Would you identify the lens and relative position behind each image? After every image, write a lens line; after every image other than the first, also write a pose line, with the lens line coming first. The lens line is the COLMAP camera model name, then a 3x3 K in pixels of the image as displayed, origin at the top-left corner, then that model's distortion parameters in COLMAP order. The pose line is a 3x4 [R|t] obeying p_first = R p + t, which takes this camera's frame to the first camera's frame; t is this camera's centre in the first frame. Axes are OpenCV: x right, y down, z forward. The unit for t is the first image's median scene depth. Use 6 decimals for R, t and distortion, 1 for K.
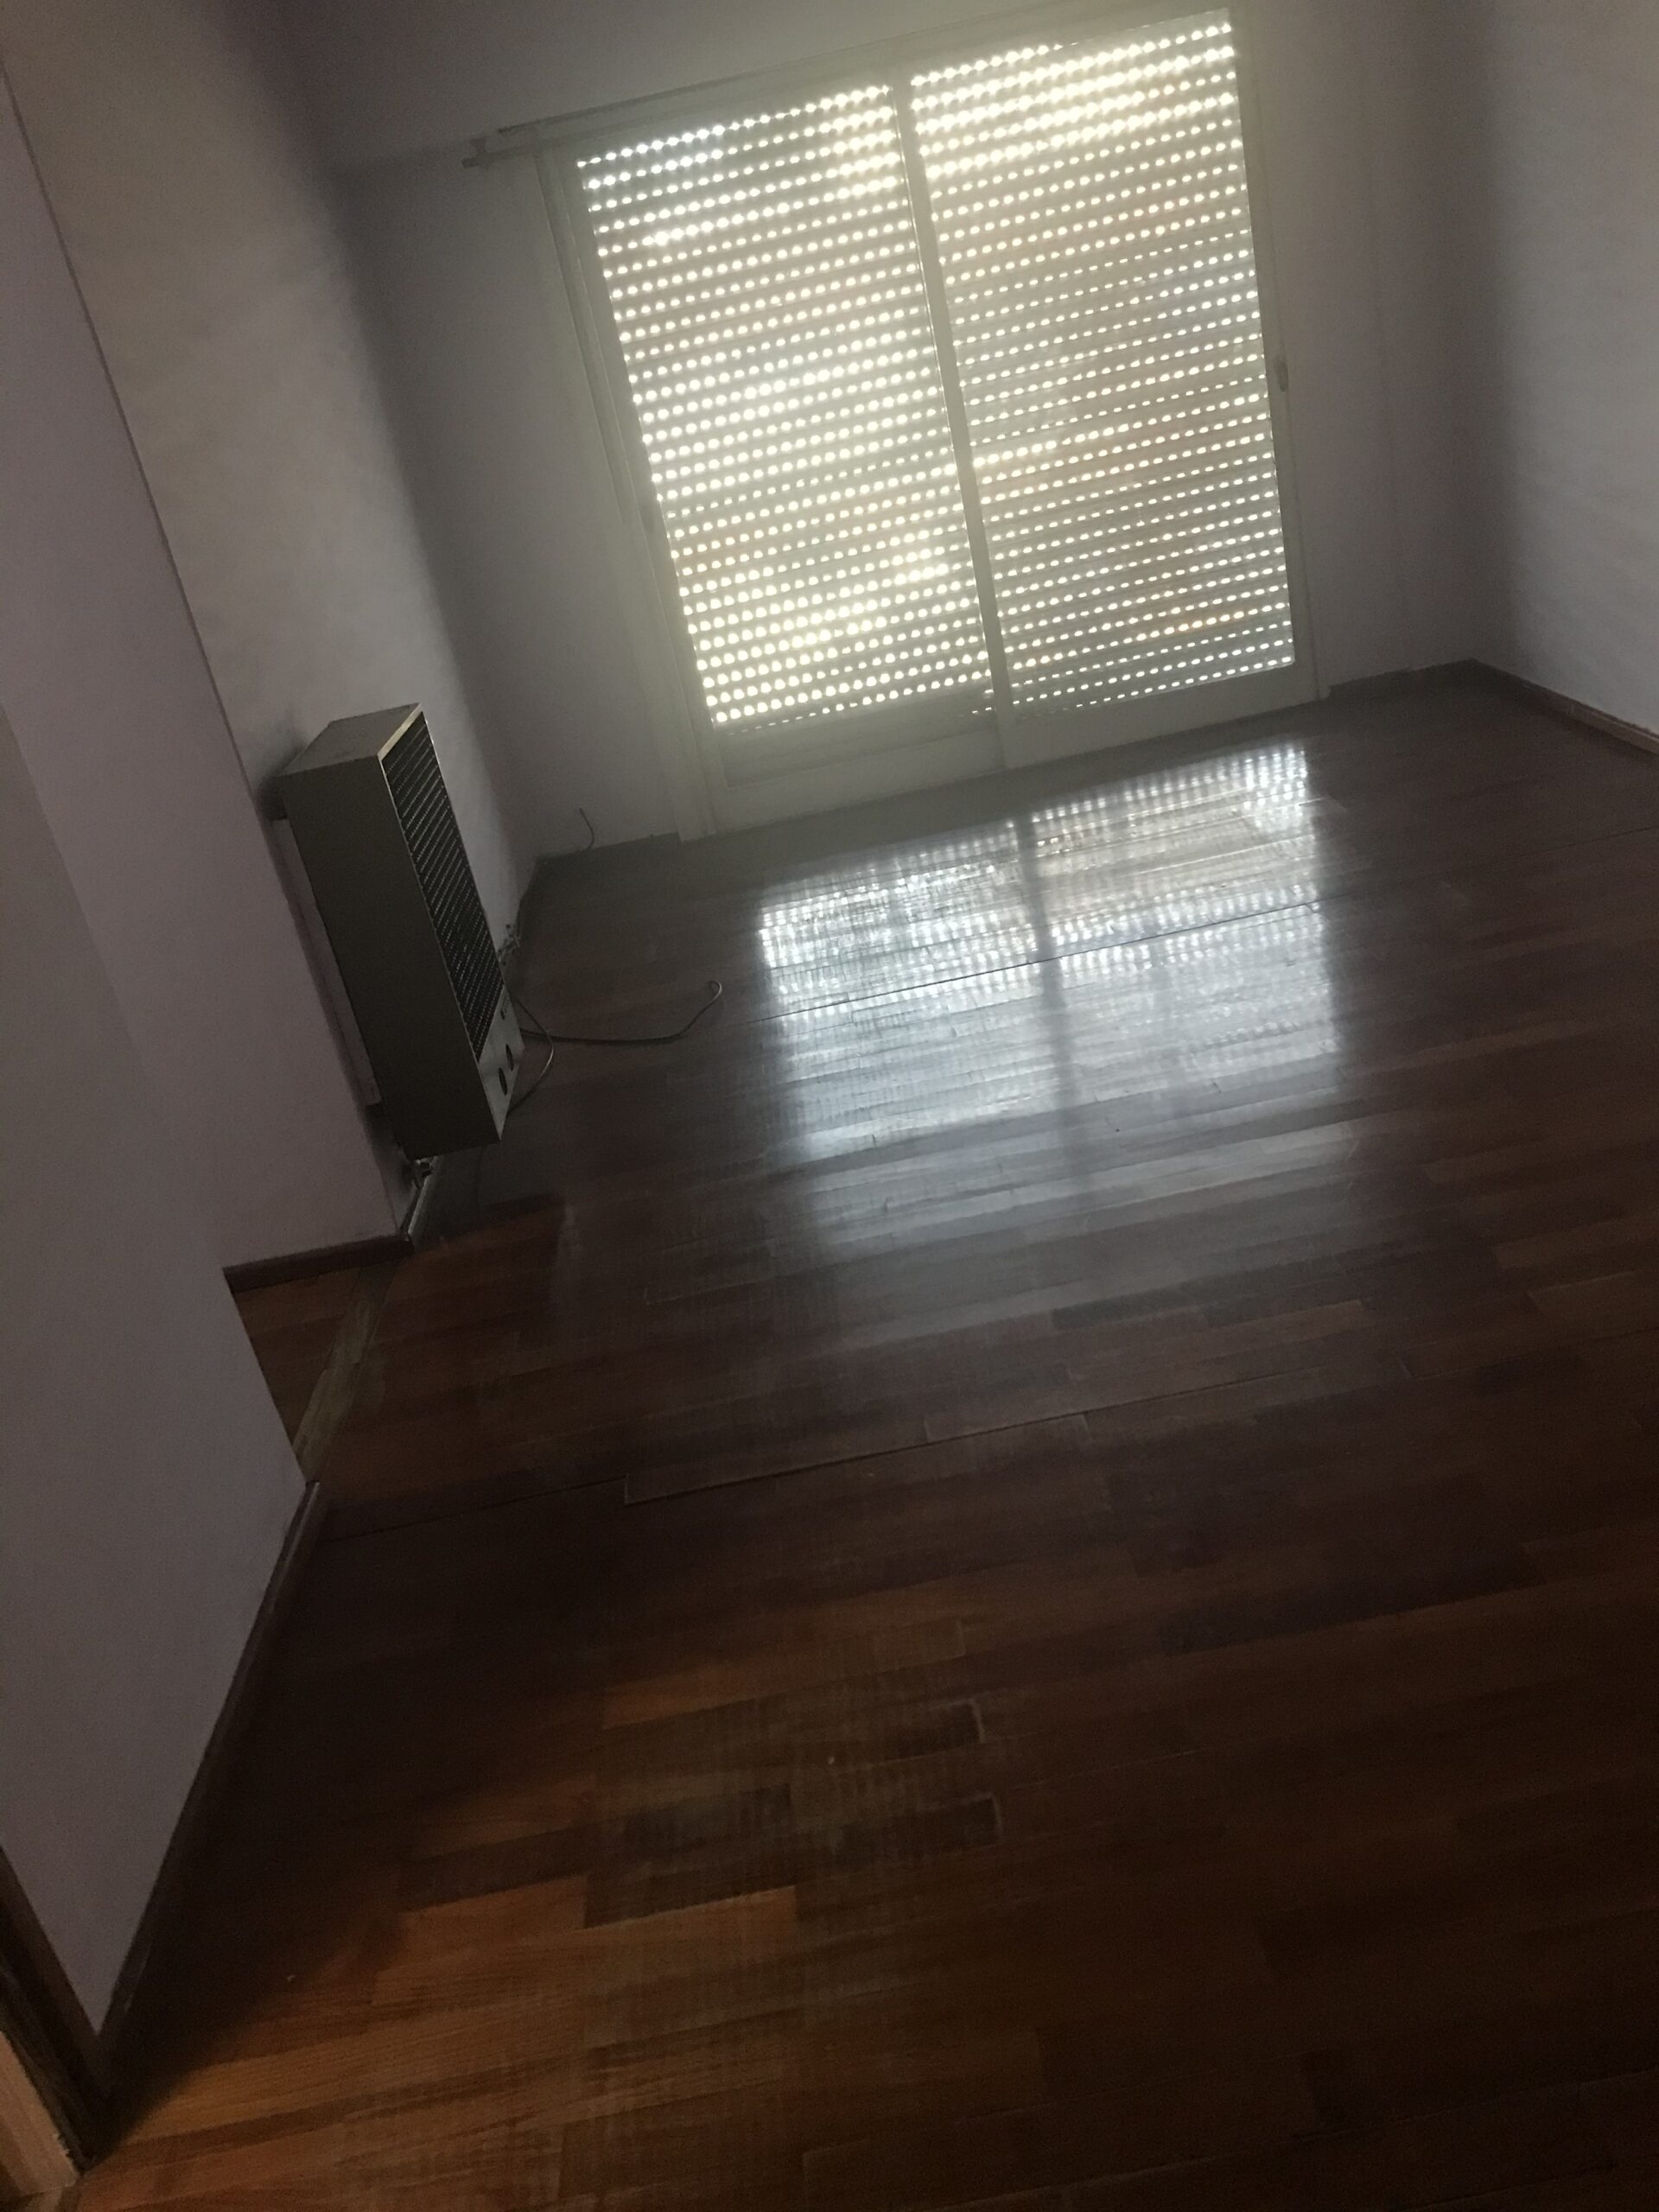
lens RADIAL K [[1786.0, 0, 828.2], [0, 1786.0, 1105.3], [0, 0, 1]] dist [0.030984, -0.028470]
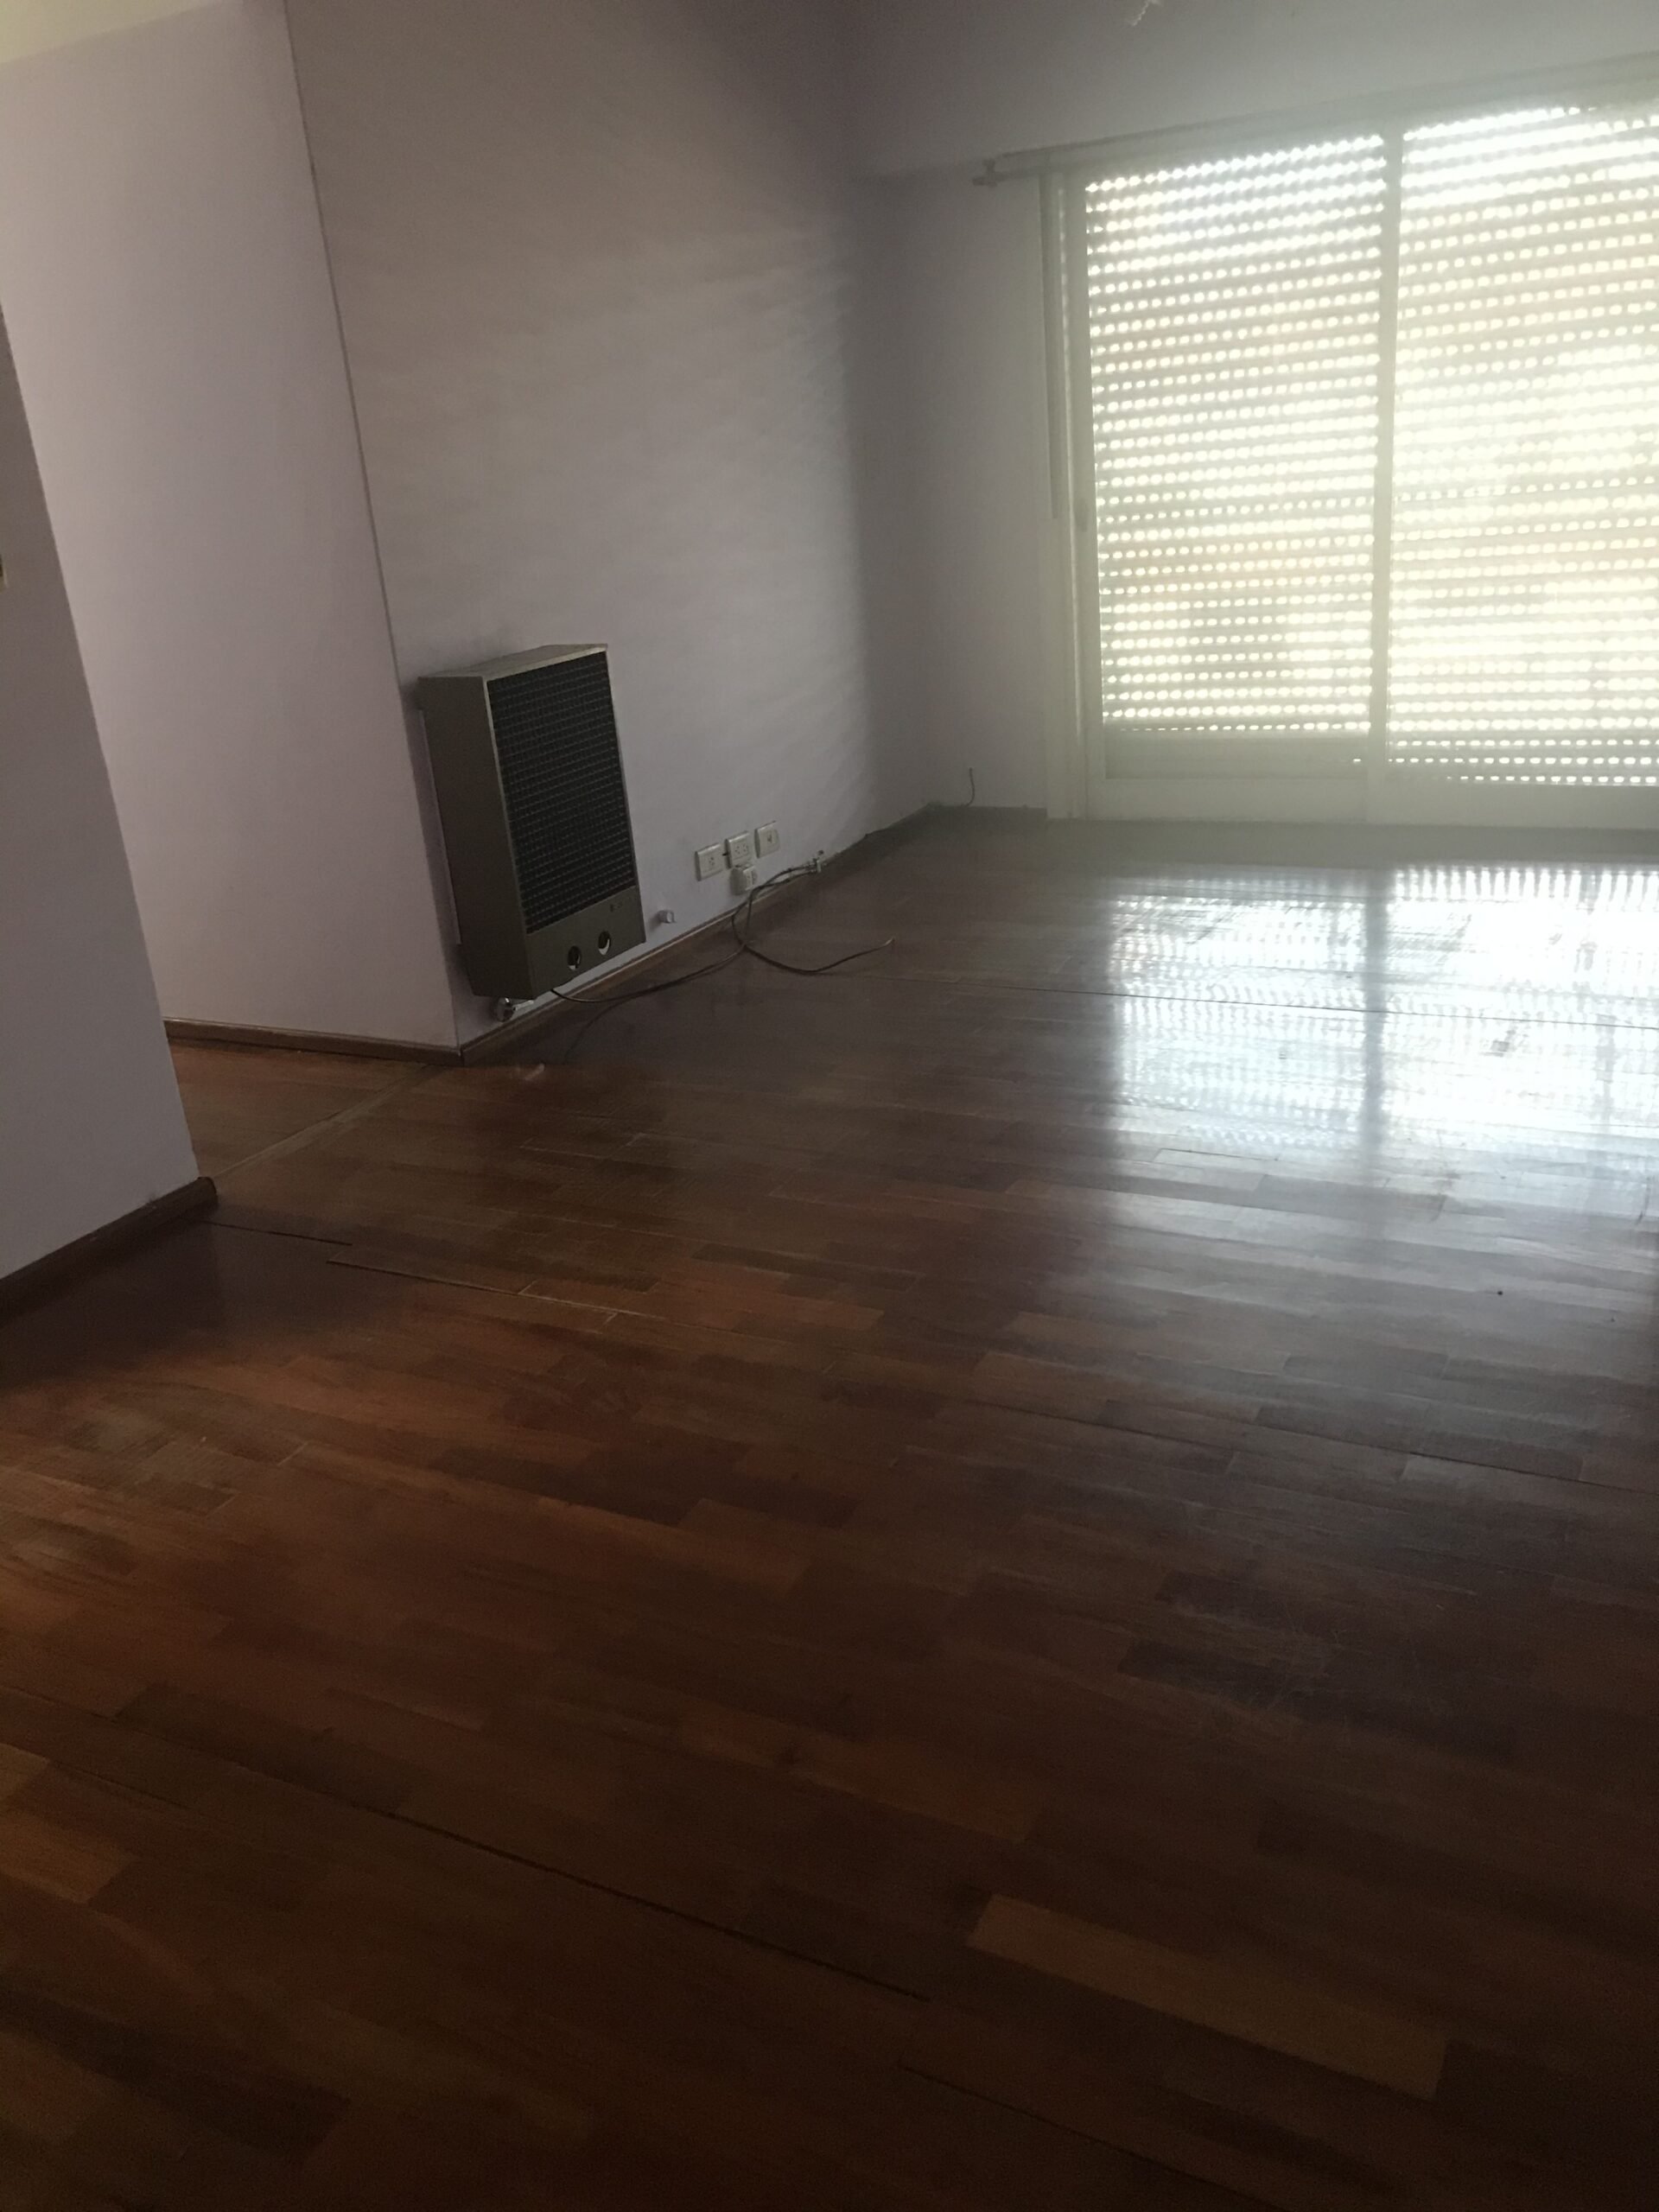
lens RADIAL K [[1786.0, 0, 895.2], [0, 1786.0, 1135.8], [0, 0, 1]] dist [0.030984, -0.028470]
pose [[0.864138, 0.304726, -0.400509, 0.368133], [-0.280791, 0.952390, 0.118788, -0.073397], [0.417638, 0.009809, 0.908560, -0.030694]]
